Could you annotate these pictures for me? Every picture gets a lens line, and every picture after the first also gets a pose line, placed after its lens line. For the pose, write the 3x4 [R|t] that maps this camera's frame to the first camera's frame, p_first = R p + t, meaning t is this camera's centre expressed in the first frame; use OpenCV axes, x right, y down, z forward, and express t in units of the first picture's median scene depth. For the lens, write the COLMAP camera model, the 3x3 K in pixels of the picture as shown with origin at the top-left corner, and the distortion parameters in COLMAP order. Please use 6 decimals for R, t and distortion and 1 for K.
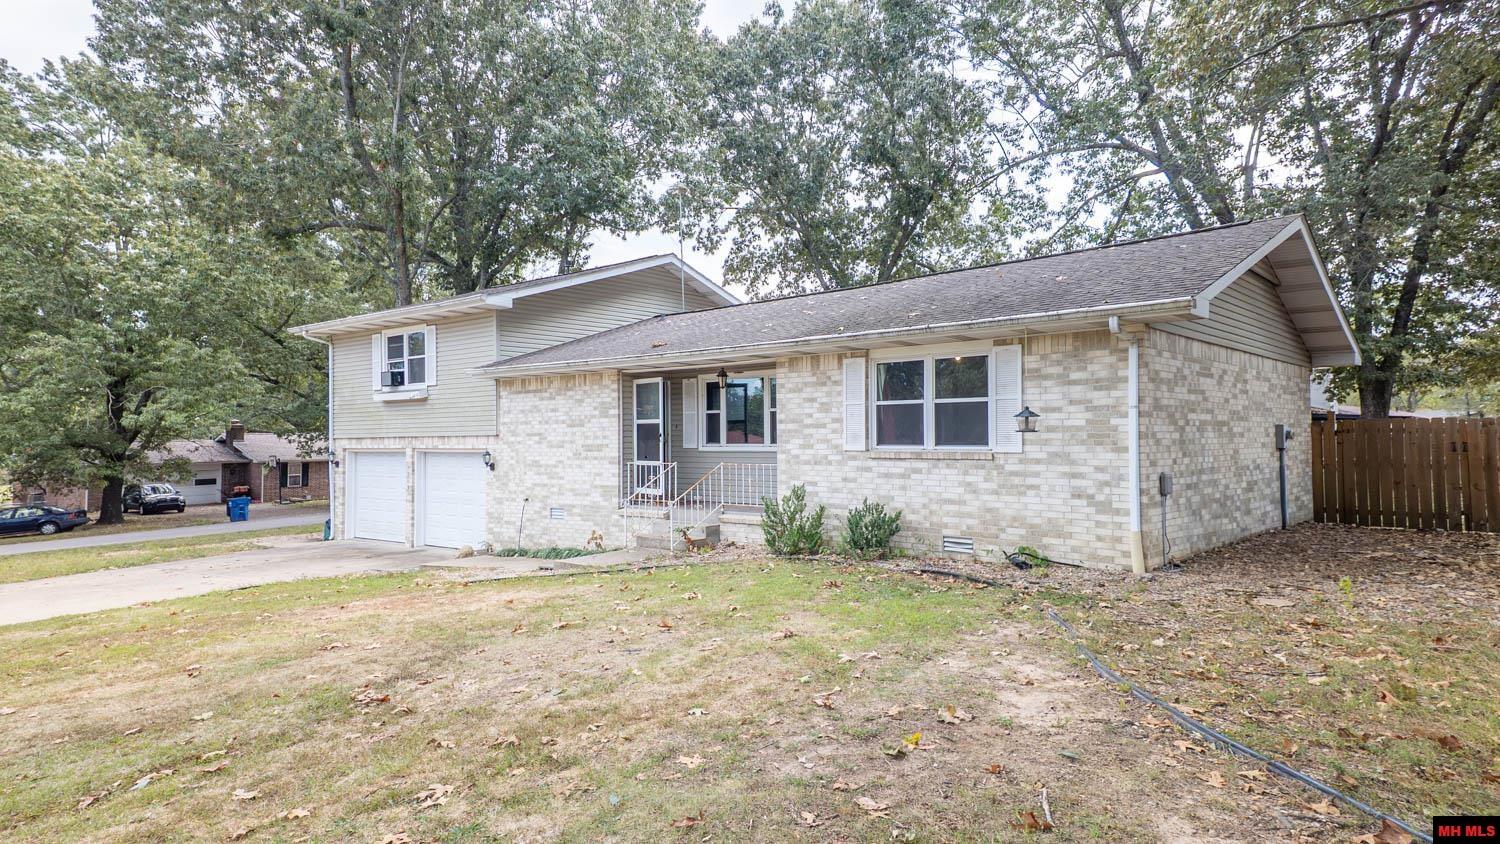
lens RADIAL K [[846.2, 0, 750.0], [0, 846.2, 422.0], [0, 0, 1]] dist [0.261597, -0.000024]
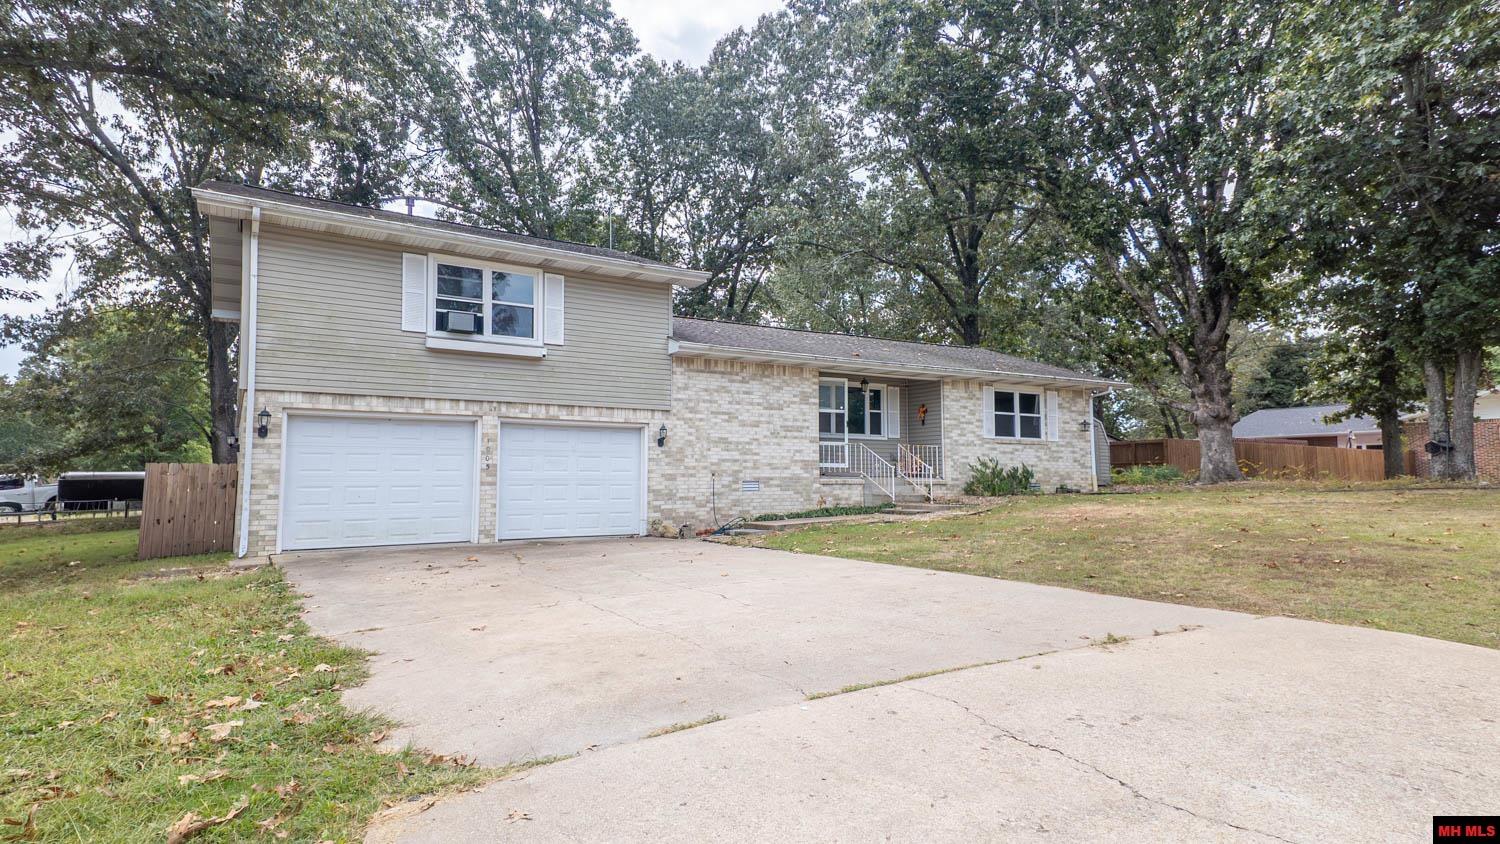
lens RADIAL K [[846.2, 0, 750.0], [0, 846.2, 422.0], [0, 0, 1]] dist [0.261597, -0.000024]
pose [[0.325642, 0.084786, 0.941684, -1.678830], [-0.018297, 0.996350, -0.083381, 0.153685], [-0.945316, 0.009922, 0.326005, 0.860507]]
